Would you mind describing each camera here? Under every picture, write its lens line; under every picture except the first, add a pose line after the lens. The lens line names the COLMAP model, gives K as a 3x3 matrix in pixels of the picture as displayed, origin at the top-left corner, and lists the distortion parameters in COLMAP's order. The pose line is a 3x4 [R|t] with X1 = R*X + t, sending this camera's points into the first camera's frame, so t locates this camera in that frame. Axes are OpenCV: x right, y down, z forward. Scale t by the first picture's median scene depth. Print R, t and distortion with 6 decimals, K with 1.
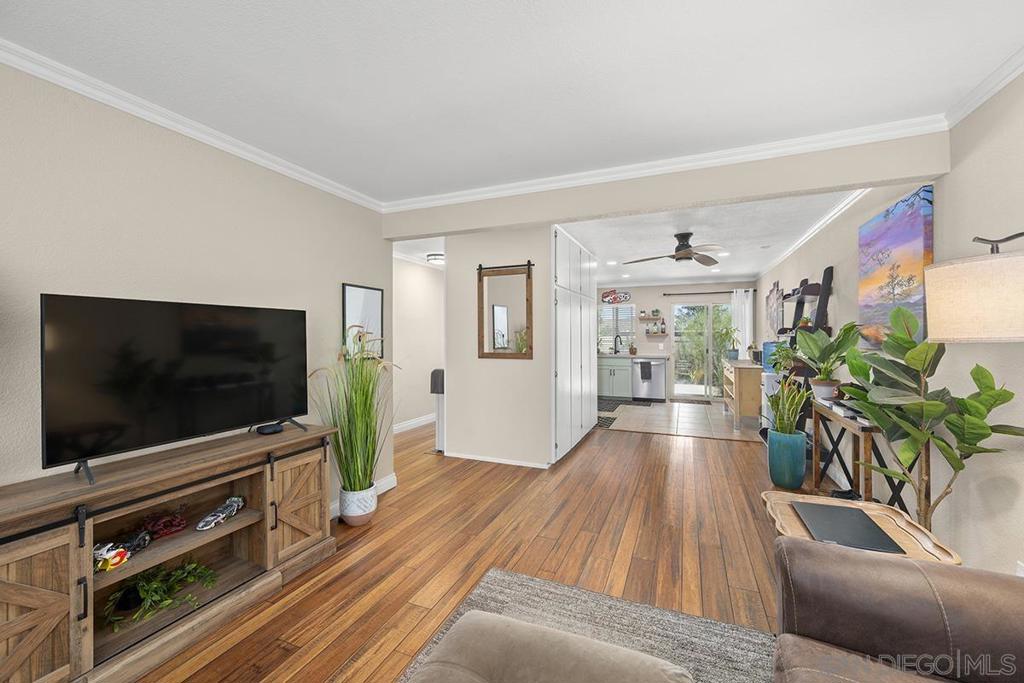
lens RADIAL K [[409.2, 0, 513.4], [0, 409.2, 337.7], [0, 0, 1]] dist [-0.000326, 0.001785]
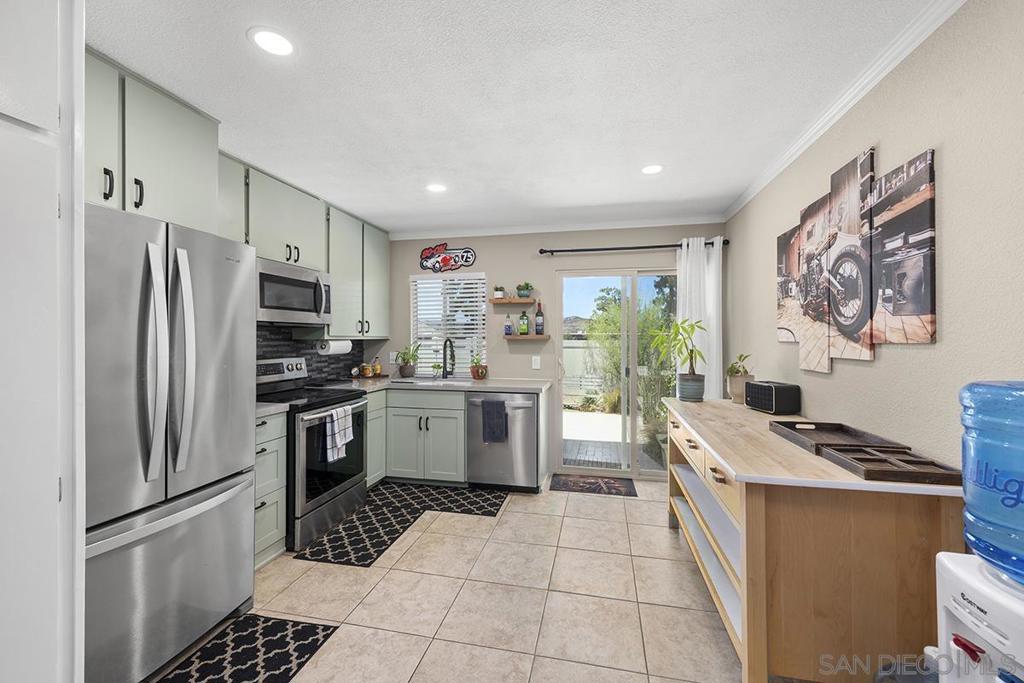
lens RADIAL K [[409.2, 0, 514.1], [0, 409.2, 335.5], [0, 0, 1]] dist [-0.000326, 0.001785]
pose [[0.982809, 0.006602, 0.184507, 0.264778], [-0.004177, 0.999900, -0.013528, -0.003550], [-0.184577, 0.012525, 0.982738, 0.576618]]
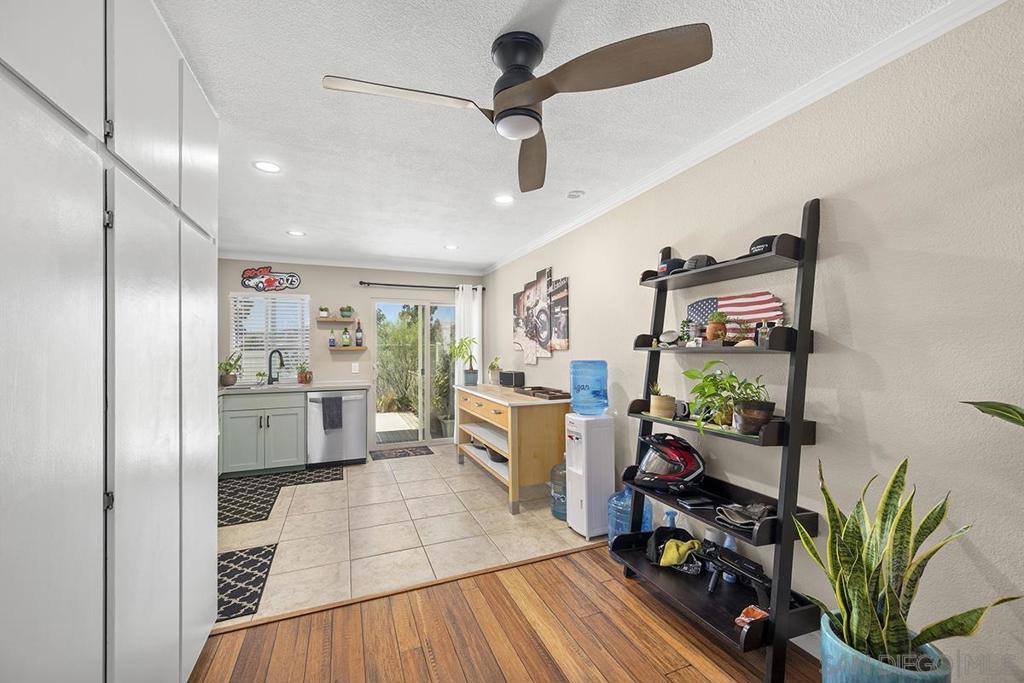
lens RADIAL K [[409.2, 0, 506.1], [0, 409.2, 336.0], [0, 0, 1]] dist [-0.000326, 0.001785]
pose [[0.707644, 0.023855, 0.706166, 0.096739], [0.005597, 0.999209, -0.039363, -0.000976], [-0.706547, 0.031808, 0.706951, 0.438093]]
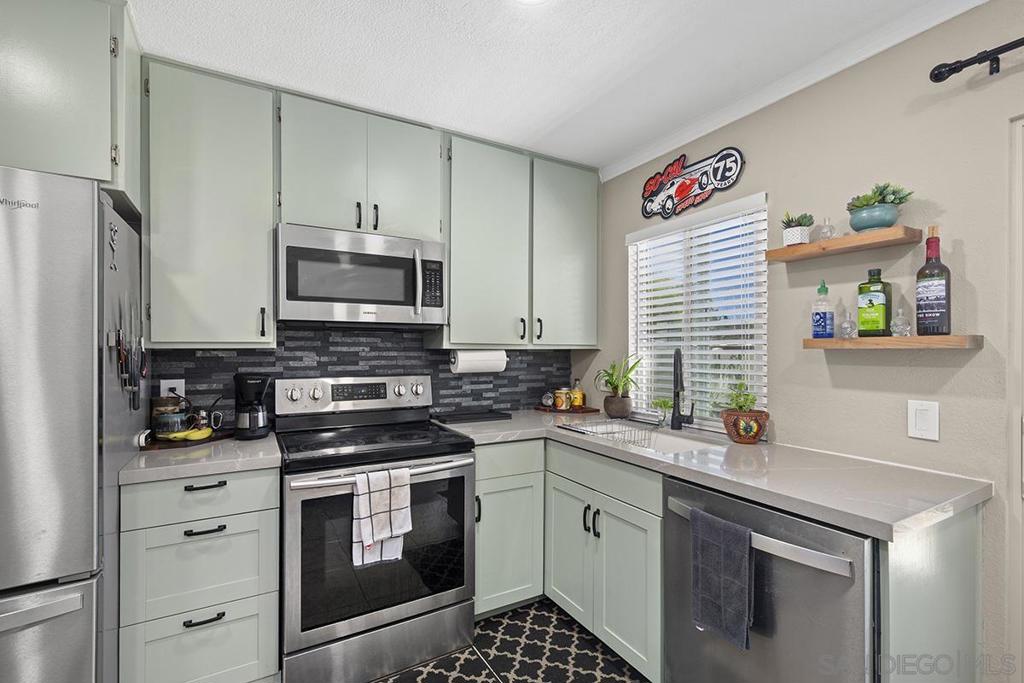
lens RADIAL K [[462.5, 0, 493.6], [0, 462.5, 348.5], [0, 0, 1]] dist [-0.002263, -0.002107]
pose [[0.794128, 0.004370, -0.607734, 0.357914], [-0.009454, 0.999942, -0.005164, -0.003315], [0.607677, 0.009846, 0.794124, 0.804231]]
